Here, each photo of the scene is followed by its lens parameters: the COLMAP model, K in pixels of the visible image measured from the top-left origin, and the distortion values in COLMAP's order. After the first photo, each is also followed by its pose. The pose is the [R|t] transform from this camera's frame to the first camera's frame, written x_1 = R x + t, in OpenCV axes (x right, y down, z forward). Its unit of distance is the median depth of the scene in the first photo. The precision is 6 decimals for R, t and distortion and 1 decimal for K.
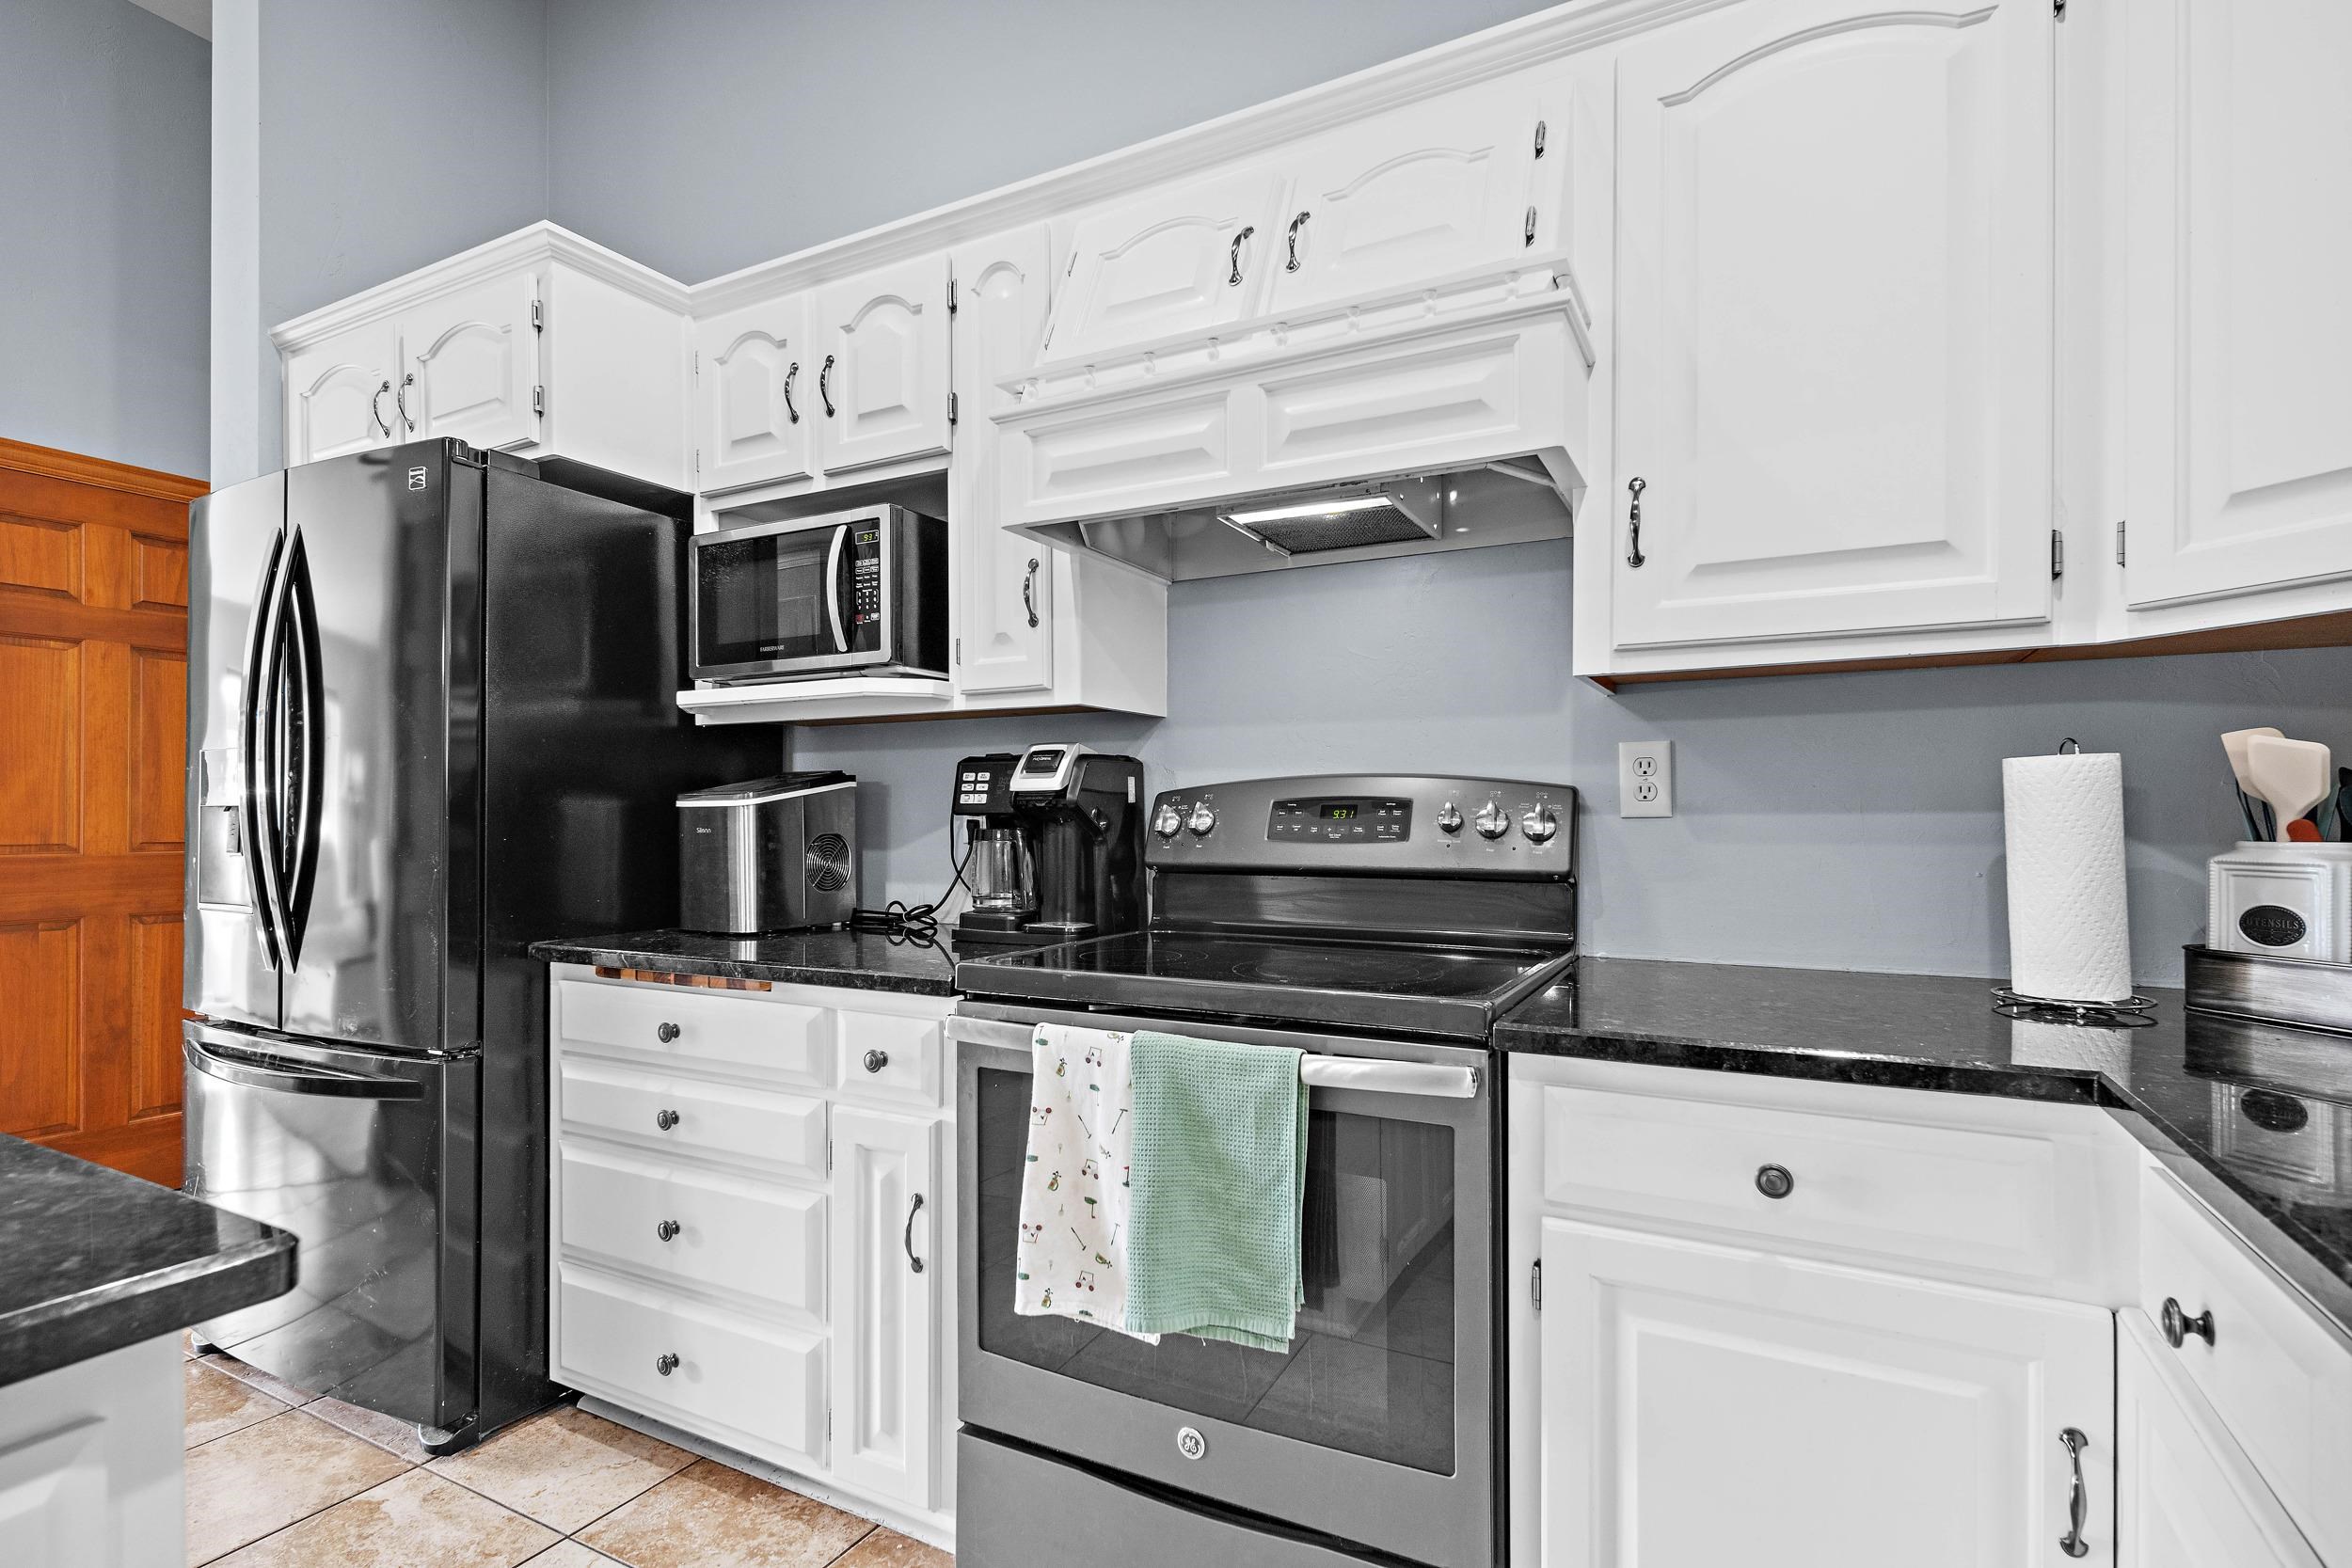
lens RADIAL K [[1142.6, 0, 1166.7], [0, 1142.6, 813.4], [0, 0, 1]] dist [0.004438, -0.001161]
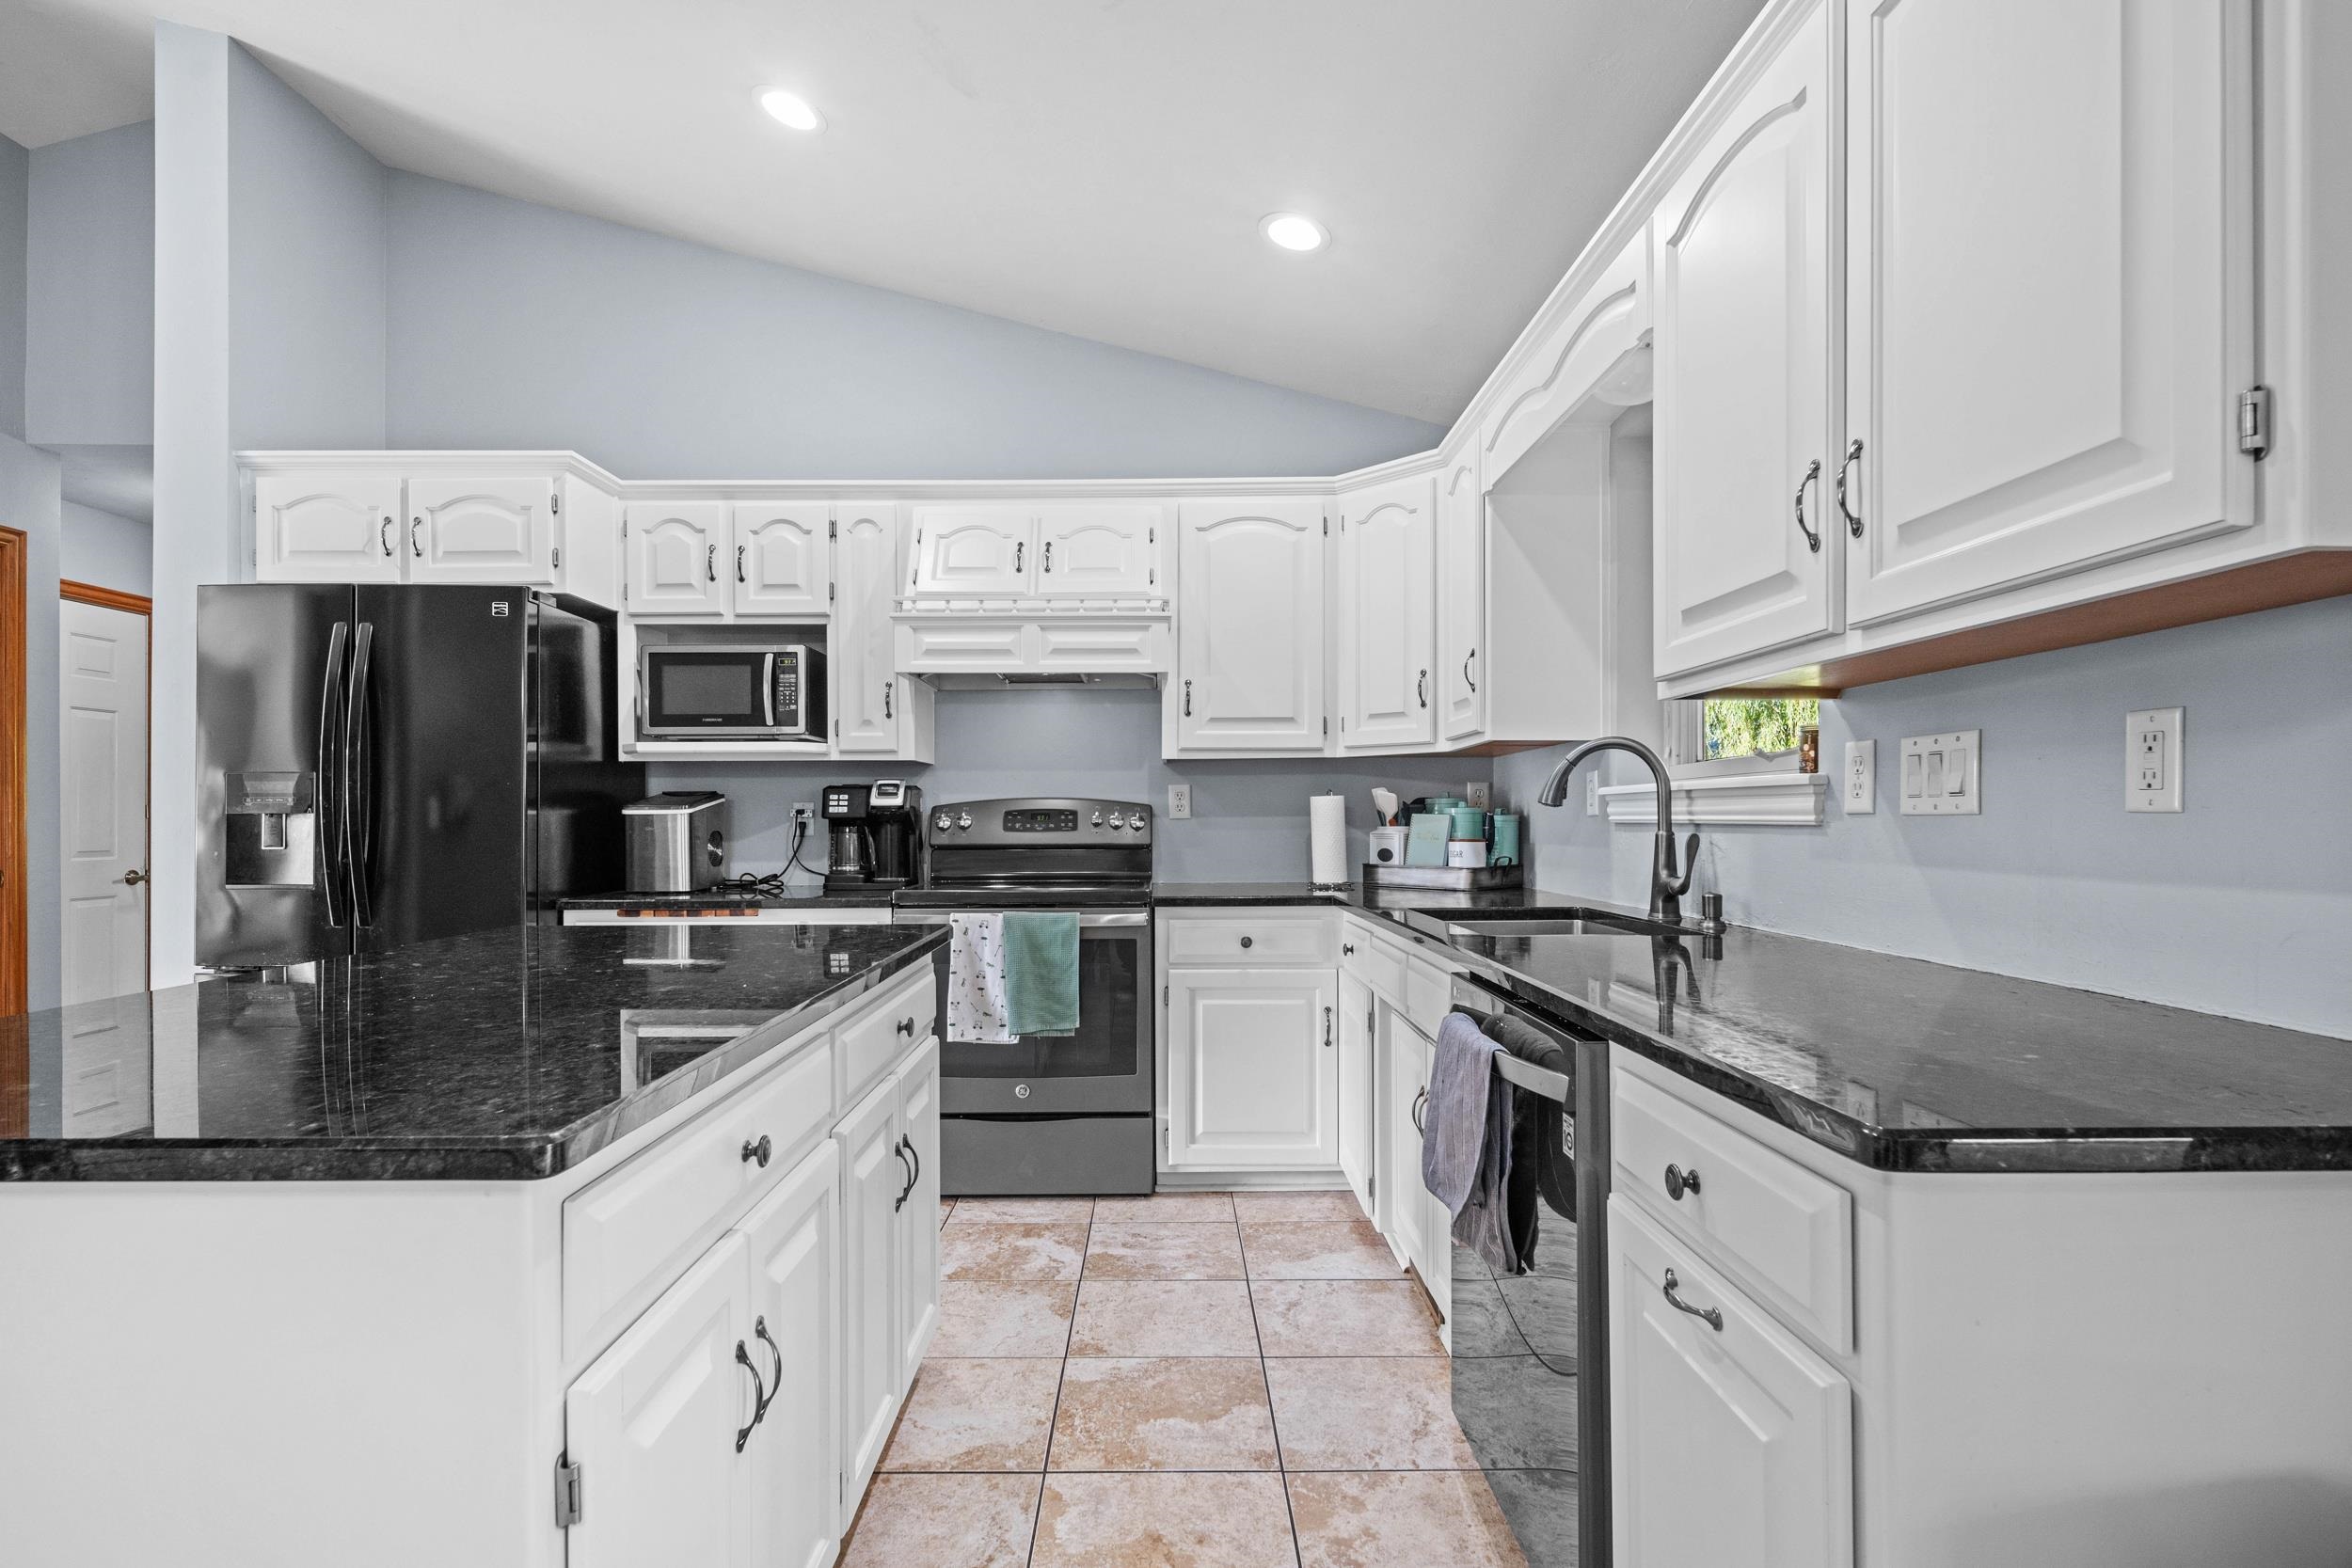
lens RADIAL K [[1142.6, 0, 1166.7], [0, 1142.6, 813.4], [0, 0, 1]] dist [0.004438, -0.001161]
pose [[0.878496, -0.000245, 0.477749, -0.628350], [0.002538, 0.999988, -0.004154, 0.001836], [-0.477743, 0.004862, 0.878486, -0.886068]]
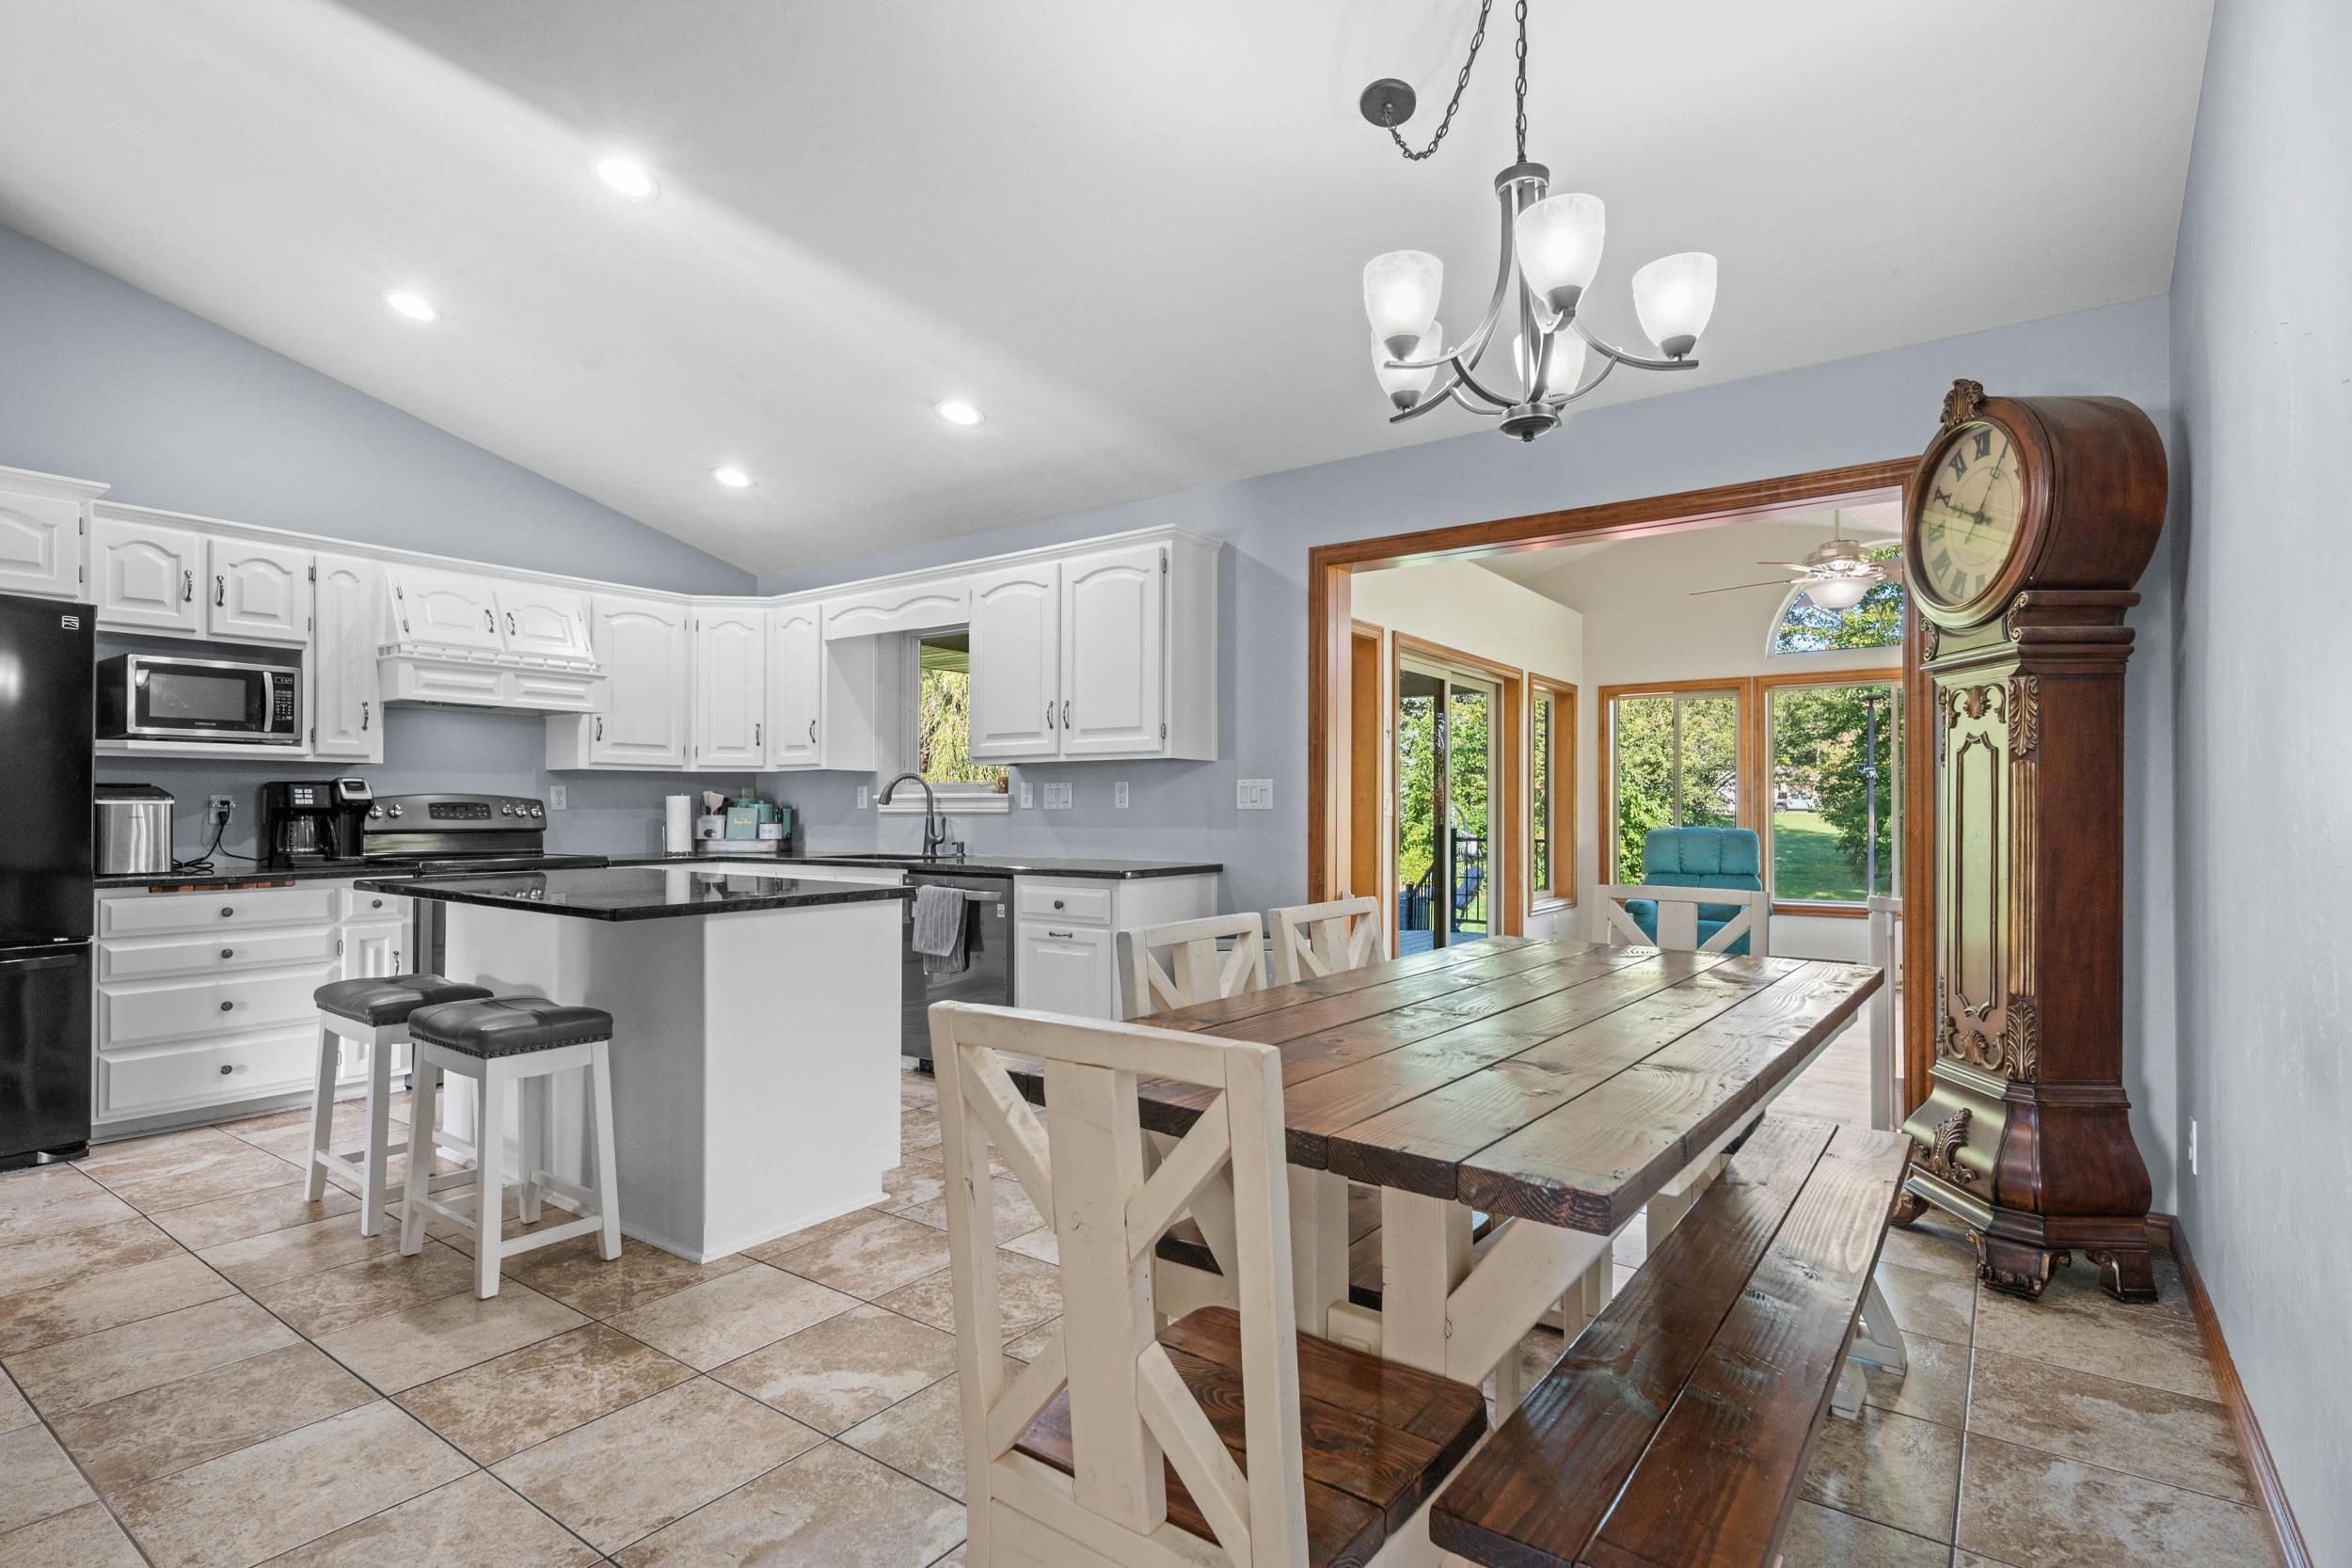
lens RADIAL K [[1141.1, 0, 1174.1], [0, 1141.1, 803.1], [0, 0, 1]] dist [0.002002, -0.001588]
pose [[0.130870, 0.007104, 0.991374, -2.319975], [-0.000786, 0.999975, -0.007062, 0.004608], [-0.991399, 0.000145, 0.130872, -1.014111]]
